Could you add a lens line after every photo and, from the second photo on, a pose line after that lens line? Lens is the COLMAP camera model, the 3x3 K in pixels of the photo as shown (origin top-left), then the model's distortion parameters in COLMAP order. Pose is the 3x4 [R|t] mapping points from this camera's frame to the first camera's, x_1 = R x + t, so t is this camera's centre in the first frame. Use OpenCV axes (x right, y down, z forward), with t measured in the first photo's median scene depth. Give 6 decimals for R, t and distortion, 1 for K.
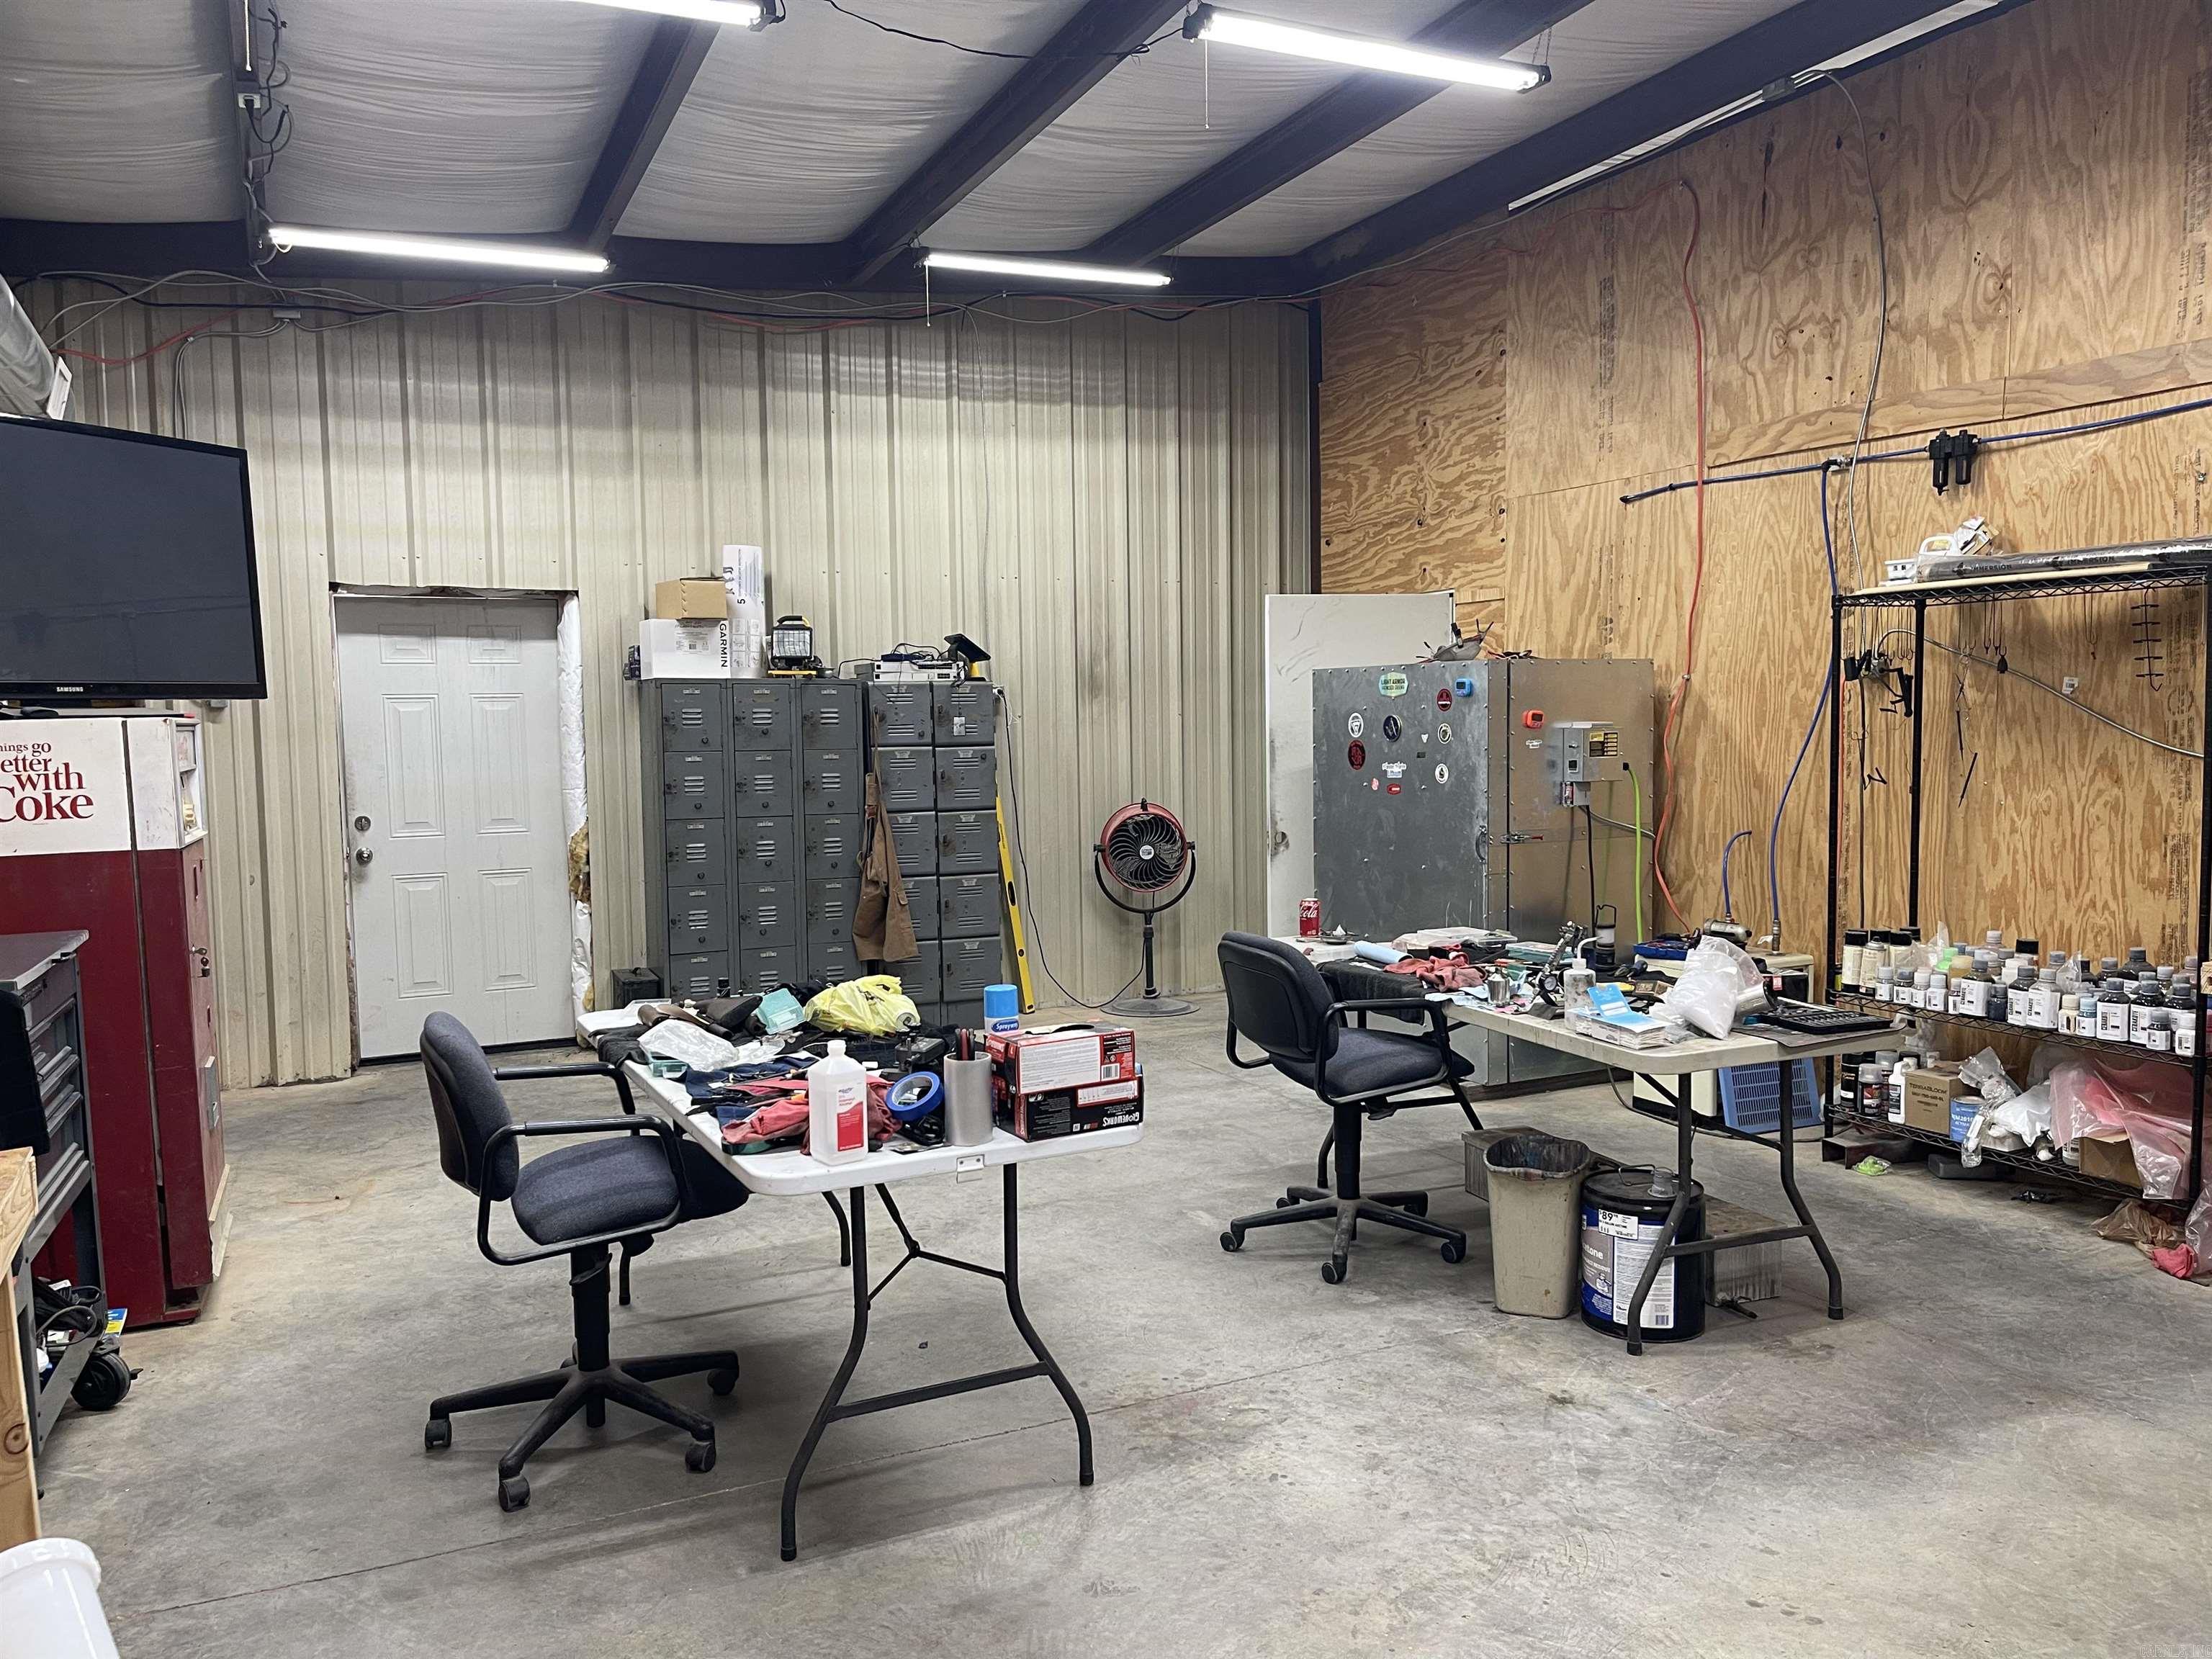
lens RADIAL K [[1649.1, 0, 1103.6], [0, 1649.1, 826.1], [0, 0, 1]] dist [0.073568, -0.111615]
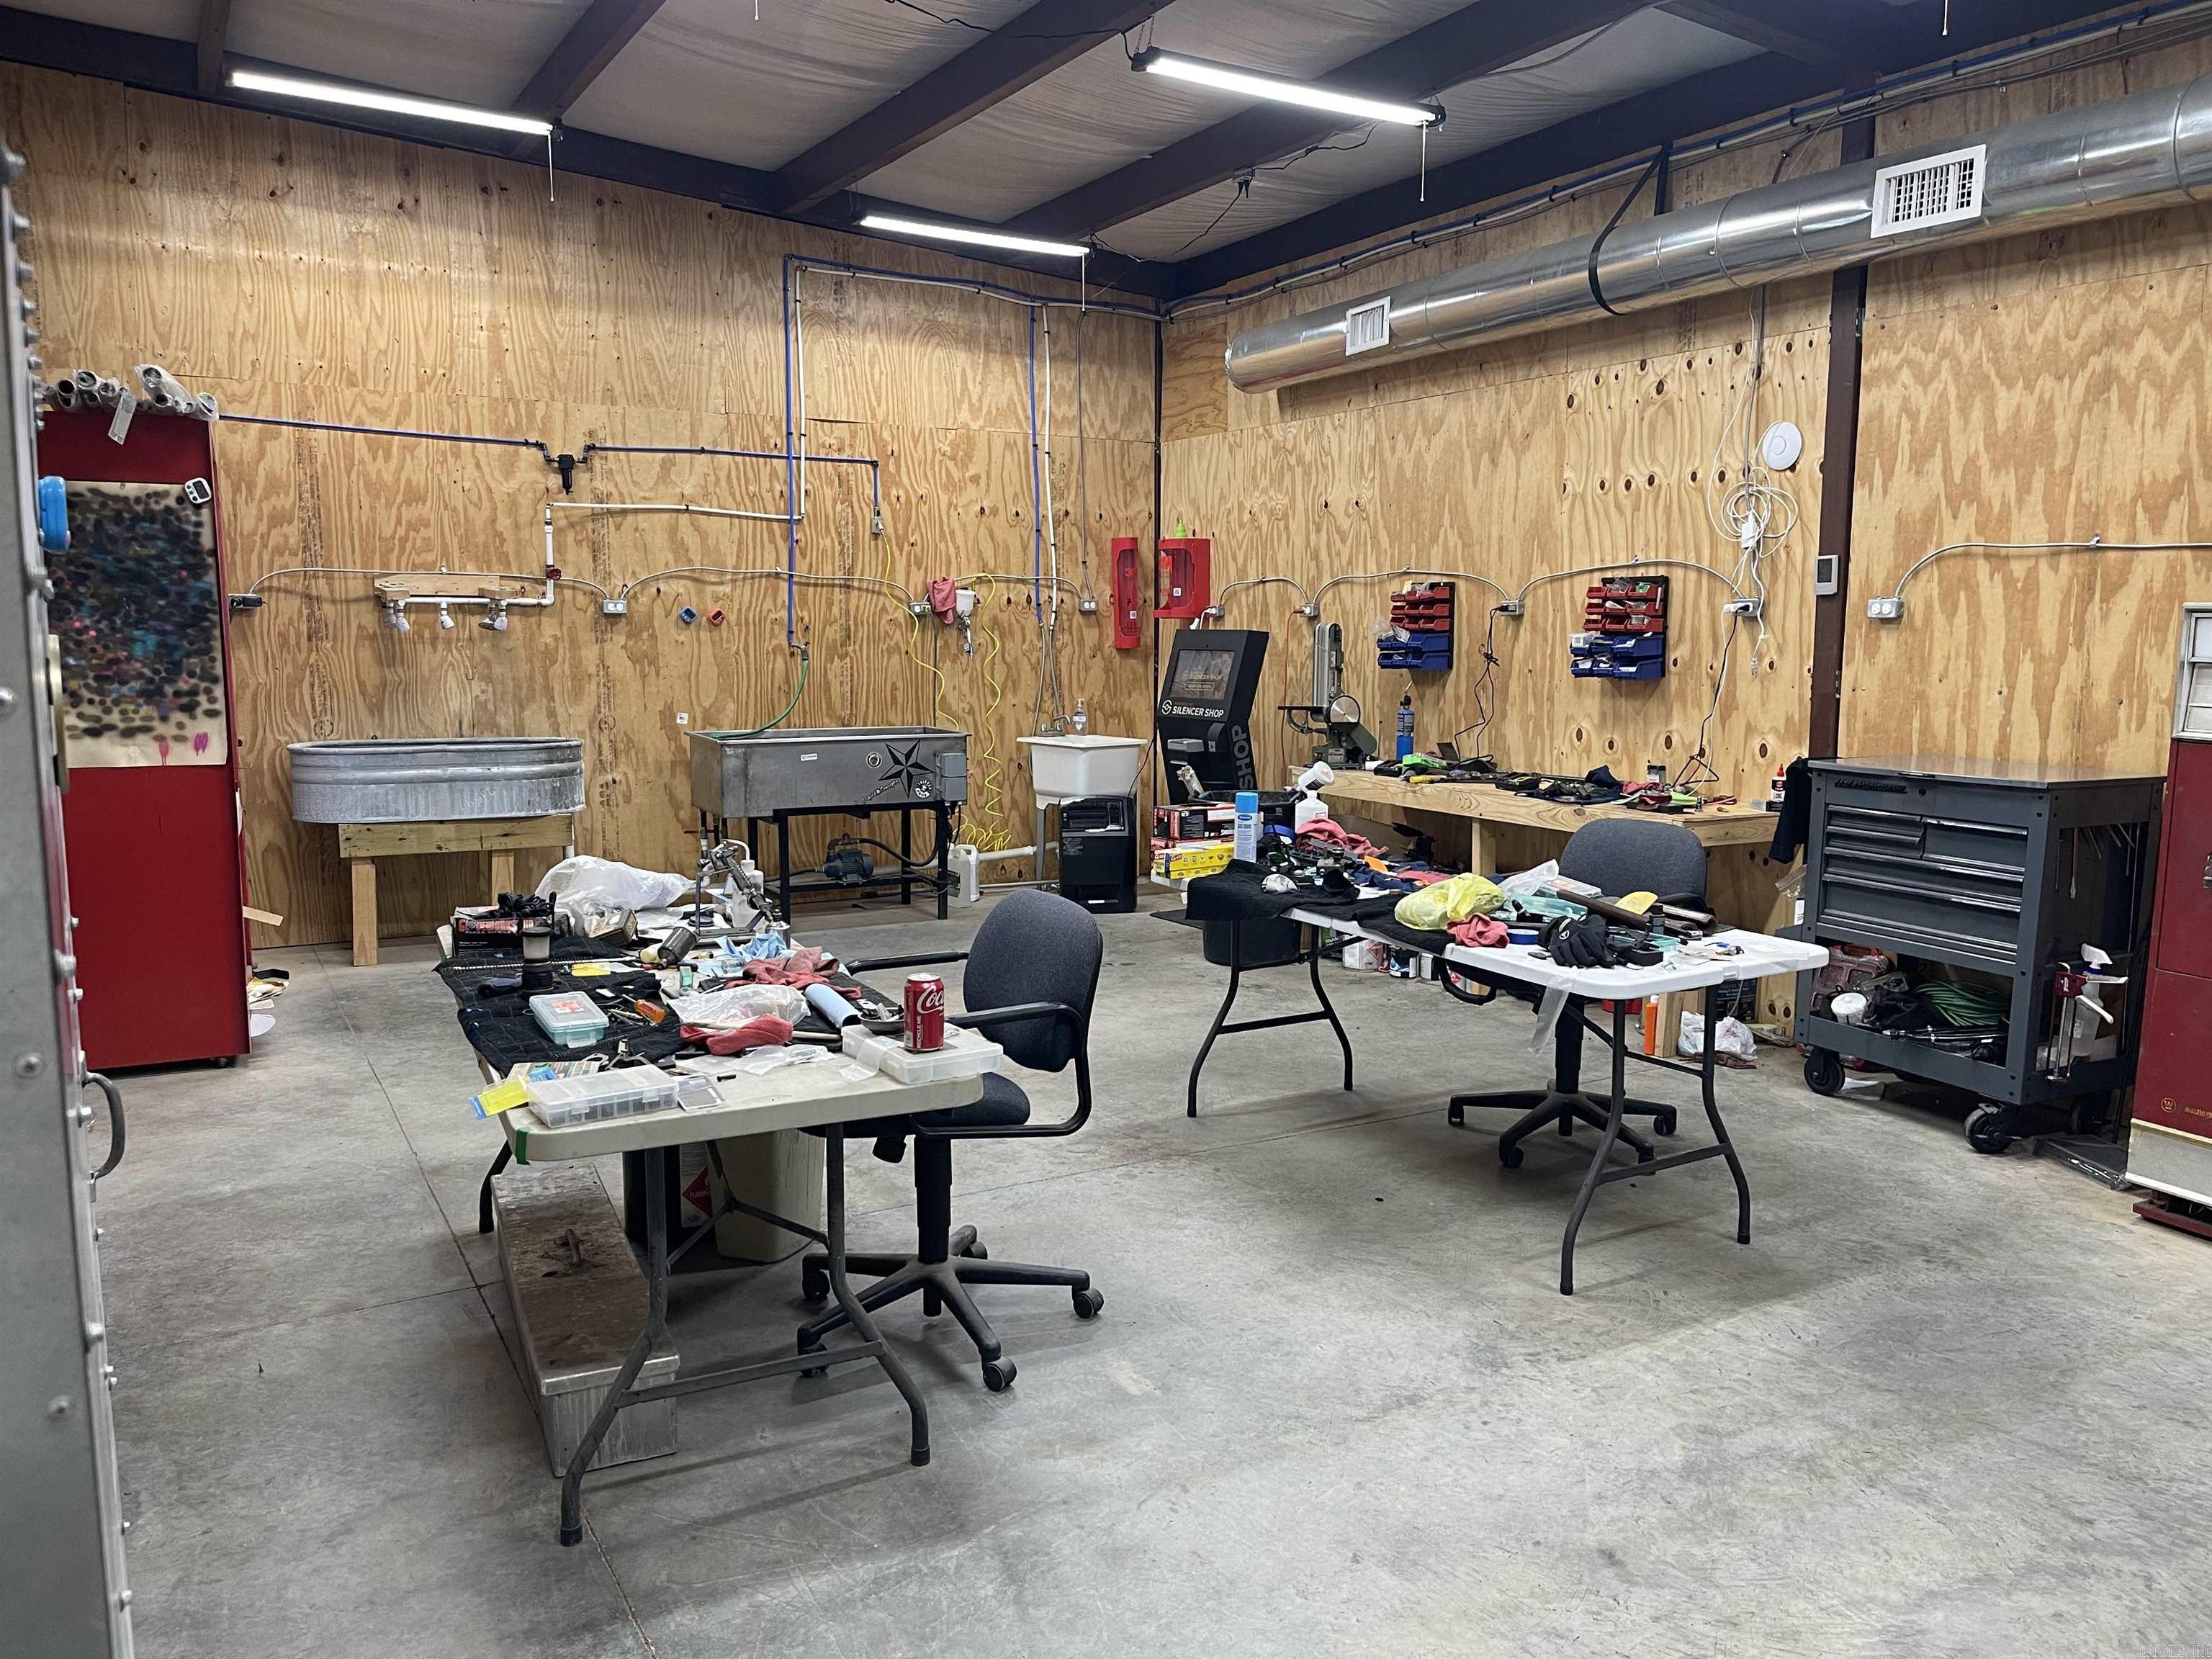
lens RADIAL K [[1657.6, 0, 1109.4], [0, 1657.6, 837.7], [0, 0, 1]] dist [0.053722, -0.074922]
pose [[-0.997464, 0.021577, -0.067827, 0.099288], [0.007740, 0.980172, 0.197998, -0.097565], [0.070754, 0.196970, -0.977853, 1.476114]]
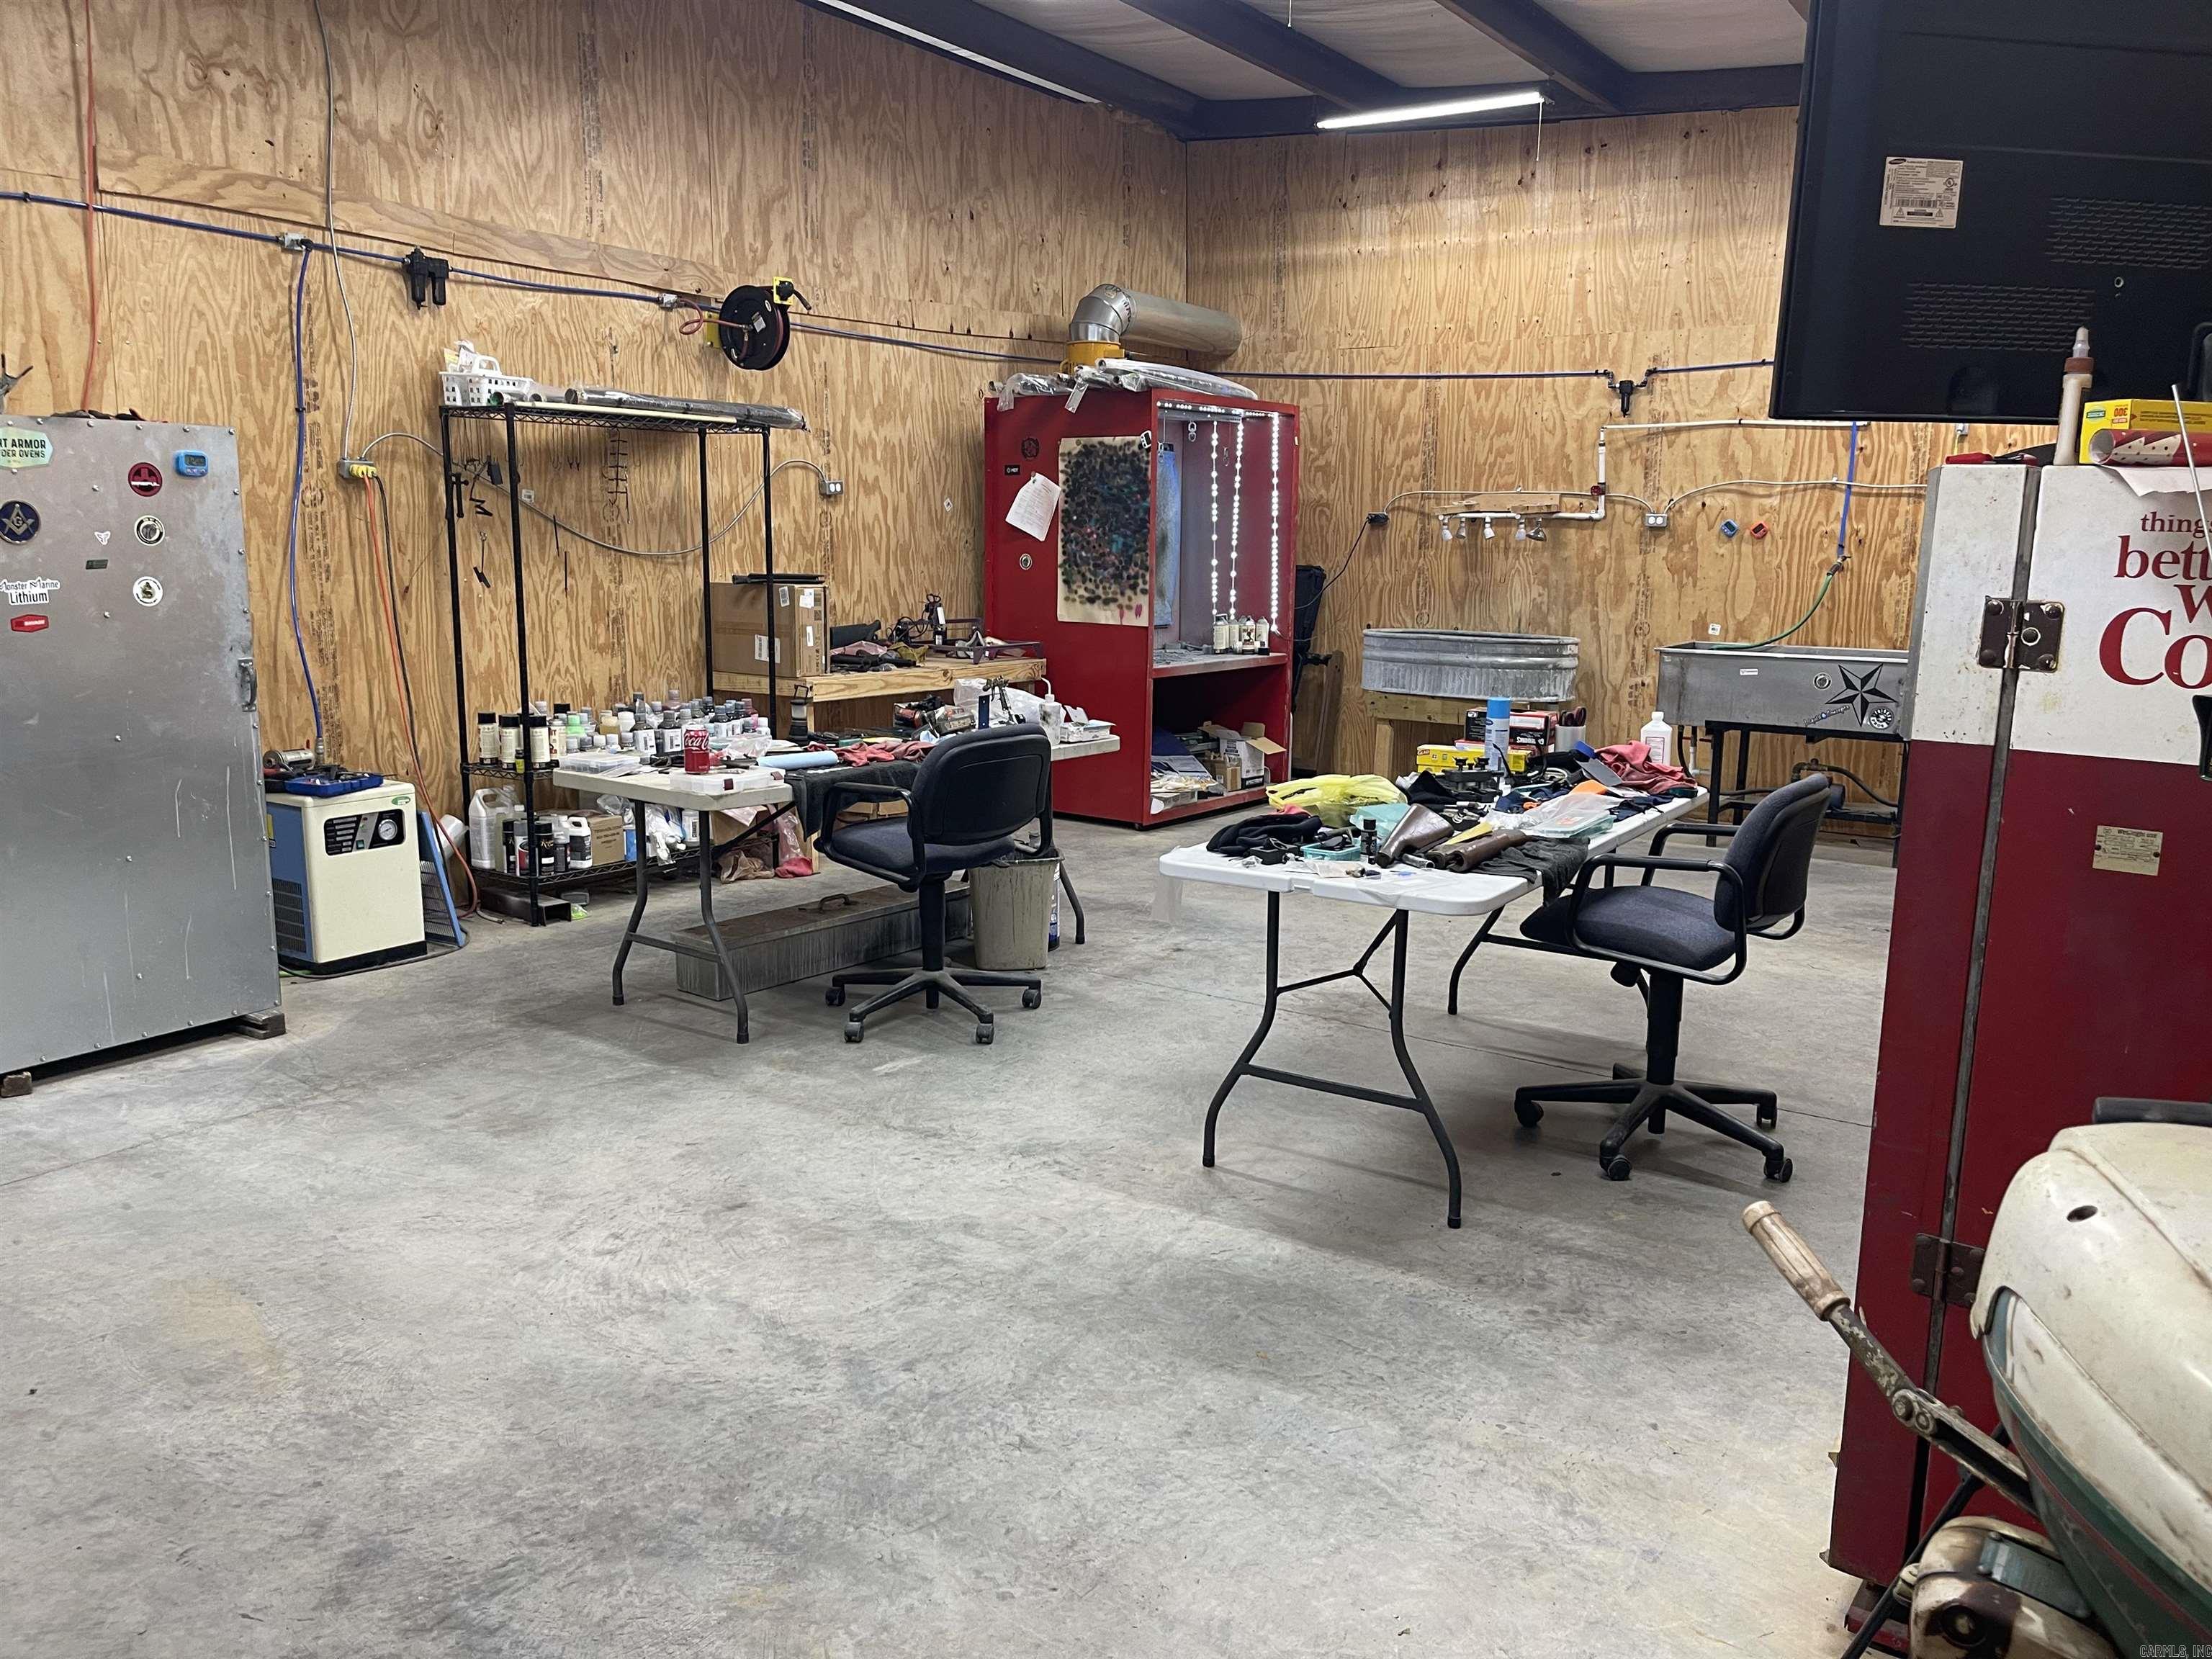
lens RADIAL K [[1649.1, 0, 1103.6], [0, 1649.1, 826.1], [0, 0, 1]] dist [0.073568, -0.111615]
pose [[-0.497139, -0.142037, 0.855967, -0.699507], [0.053737, 0.979576, 0.193759, -0.058821], [-0.866006, 0.142322, -0.479353, 1.212548]]
